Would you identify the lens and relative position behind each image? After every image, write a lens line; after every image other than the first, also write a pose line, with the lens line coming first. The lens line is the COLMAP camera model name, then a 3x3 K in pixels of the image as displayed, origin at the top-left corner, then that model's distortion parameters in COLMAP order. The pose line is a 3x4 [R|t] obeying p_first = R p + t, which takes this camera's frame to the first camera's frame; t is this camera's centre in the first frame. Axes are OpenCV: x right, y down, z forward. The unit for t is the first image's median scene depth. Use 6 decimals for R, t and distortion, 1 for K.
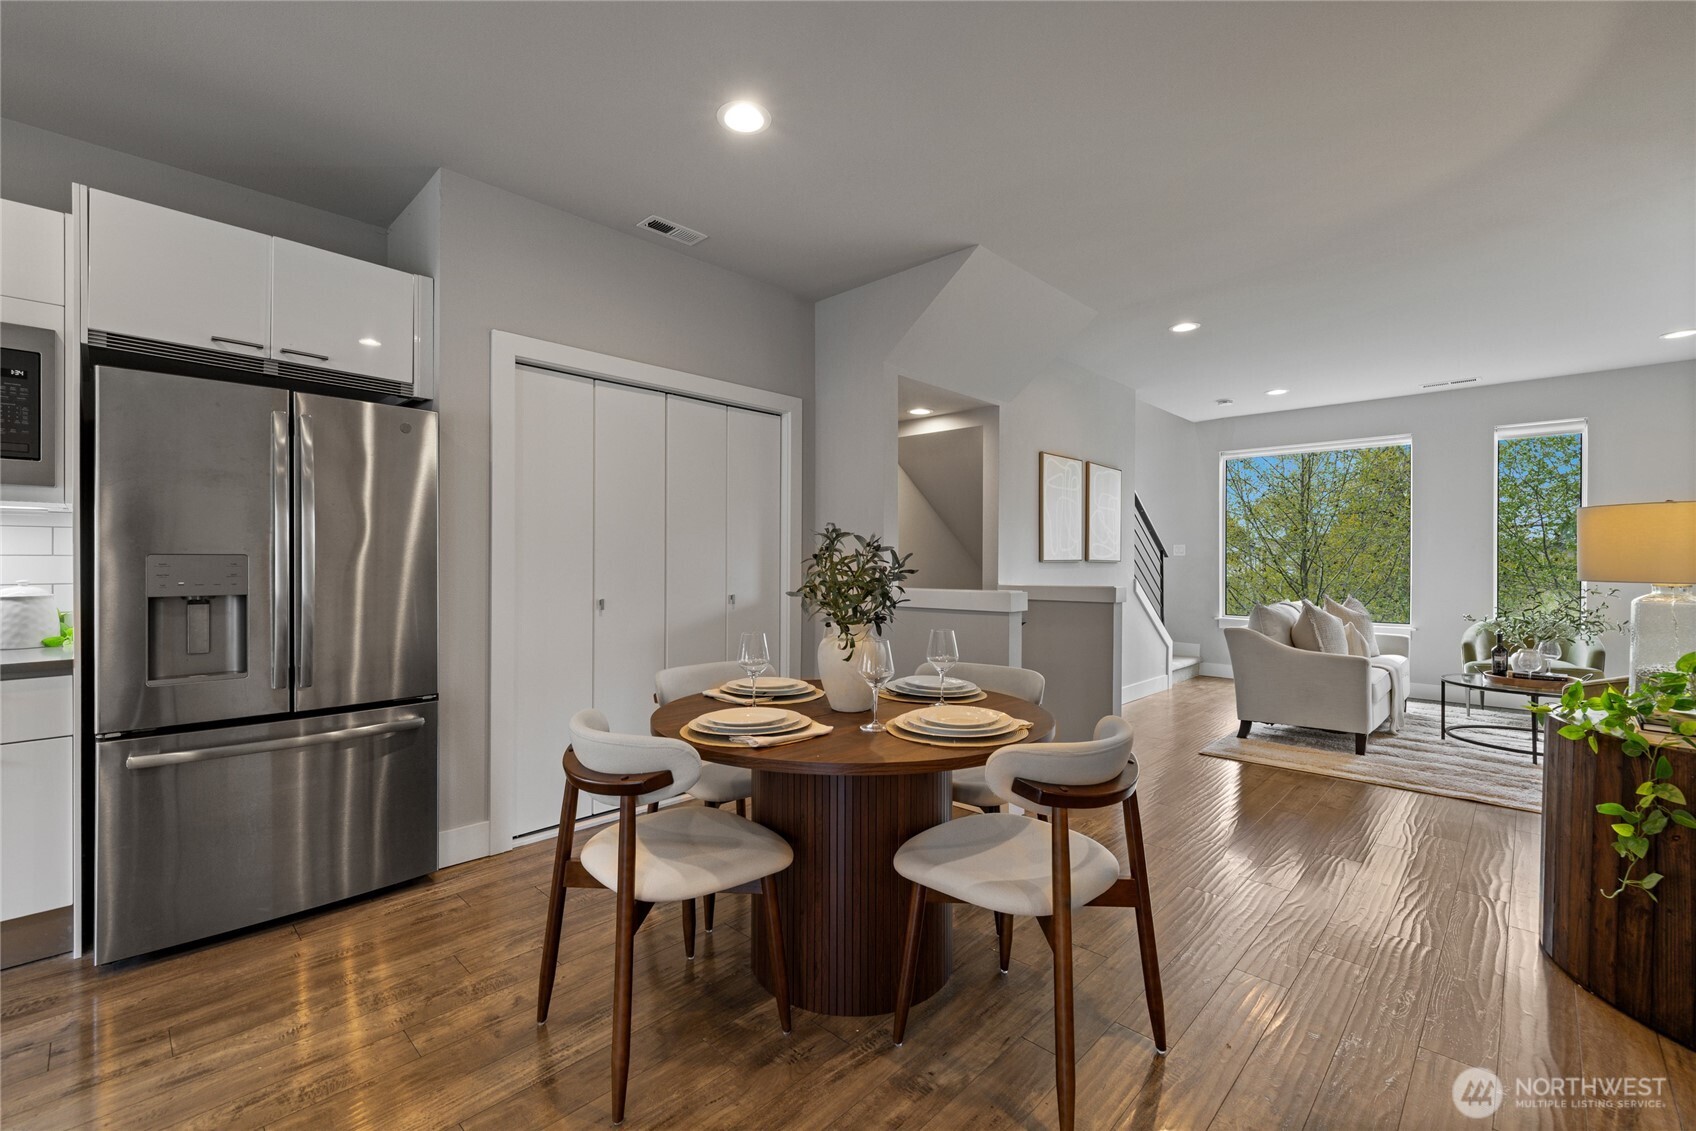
lens RADIAL K [[720.3, 0, 831.2], [0, 720.3, 565.4], [0, 0, 1]] dist [-0.000160, -0.000050]
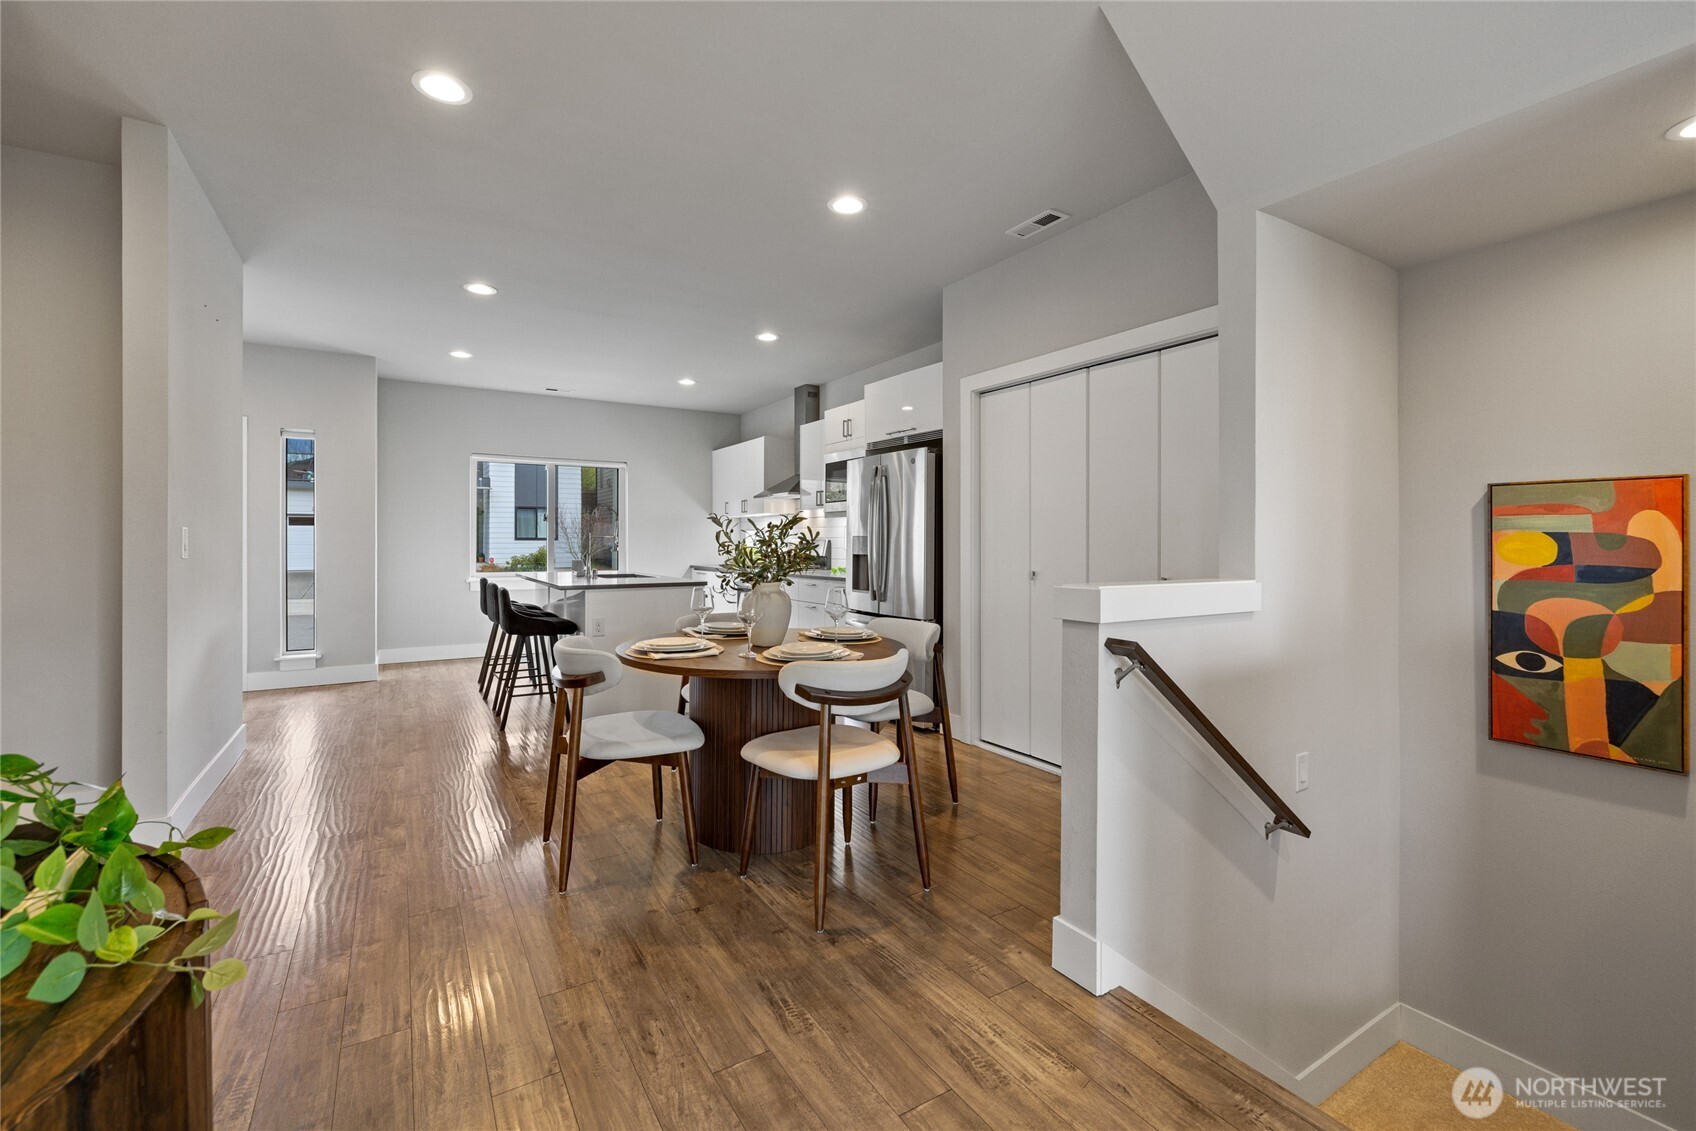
lens RADIAL K [[727.3, 0, 841.5], [0, 727.3, 548.0], [0, 0, 1]] dist [0.000441, -0.000004]
pose [[-0.244311, 0.010505, -0.969640, 1.305096], [-0.001047, 0.999938, 0.011097, -0.002585], [0.969696, 0.003726, -0.244285, 1.447899]]
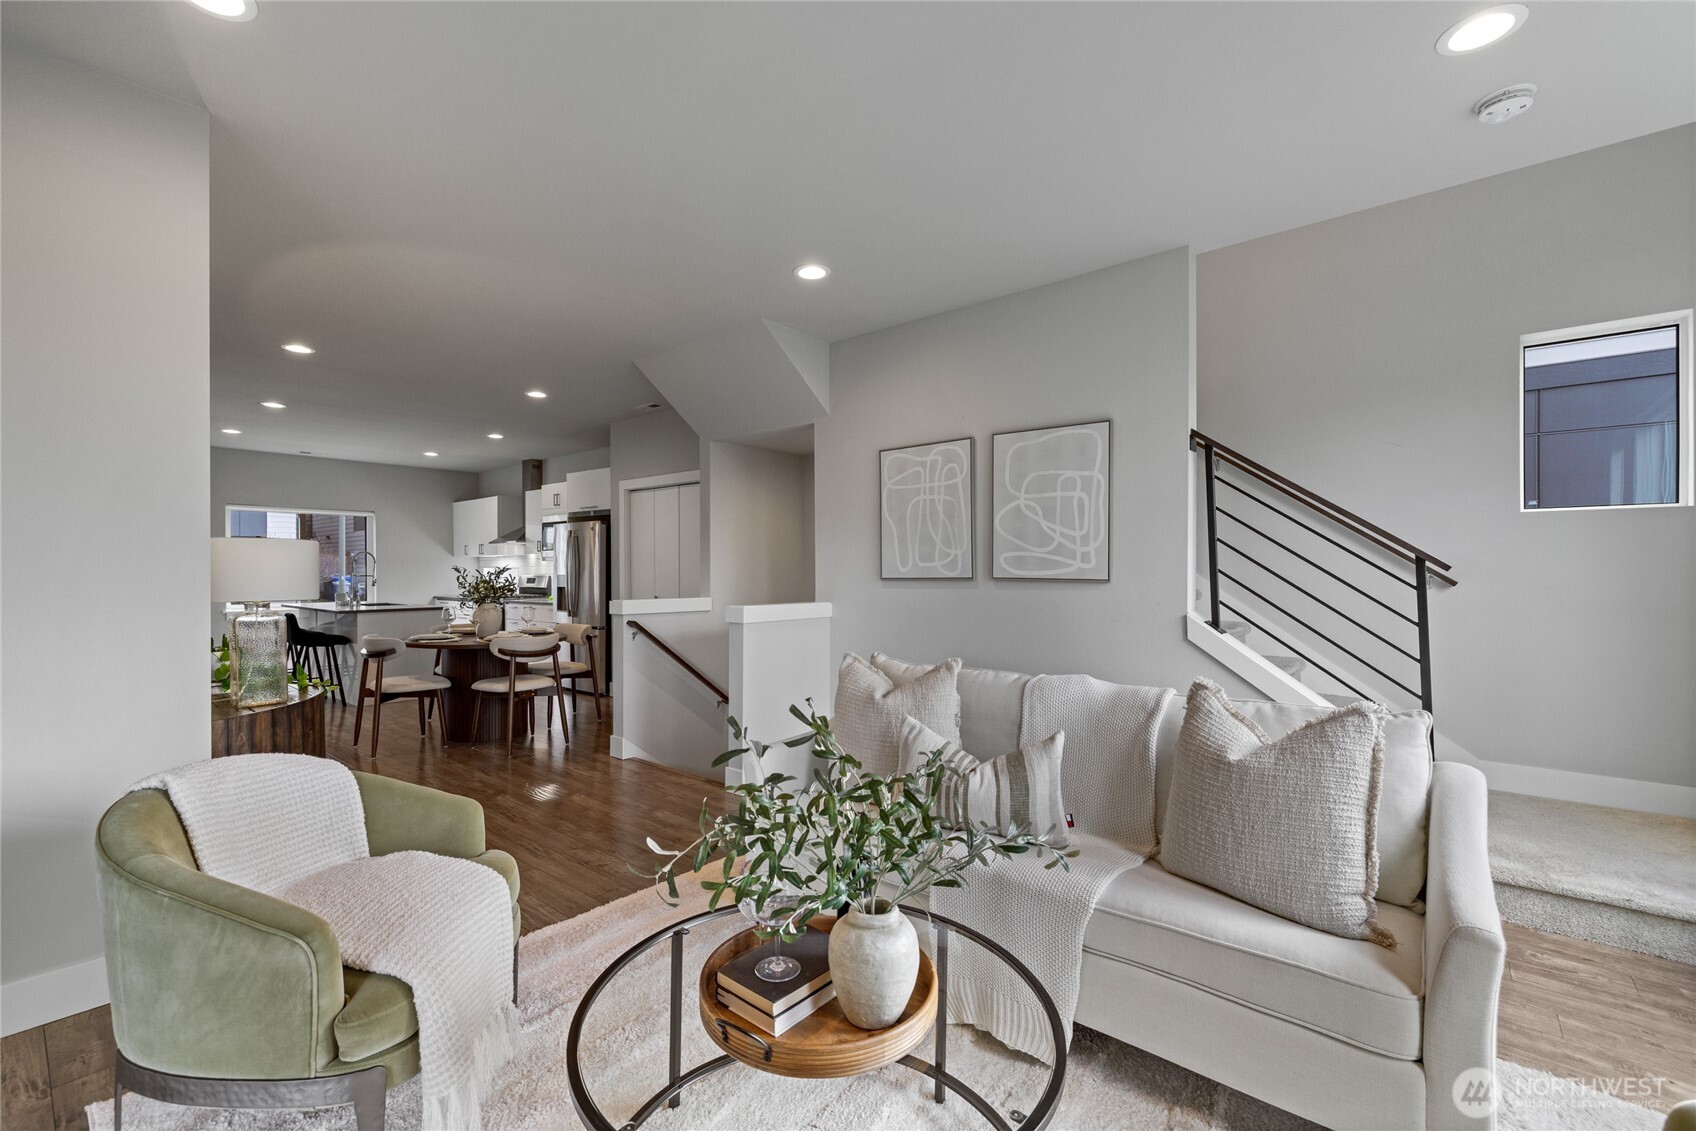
lens RADIAL K [[739.2, 0, 843.6], [0, 739.2, 573.5], [0, 0, 1]] dist [-0.000252, -0.000038]
pose [[0.064301, 0.008131, -0.997897, 2.660727], [0.002047, 0.999964, 0.008279, -0.046023], [0.997928, -0.002575, 0.064282, 2.049364]]
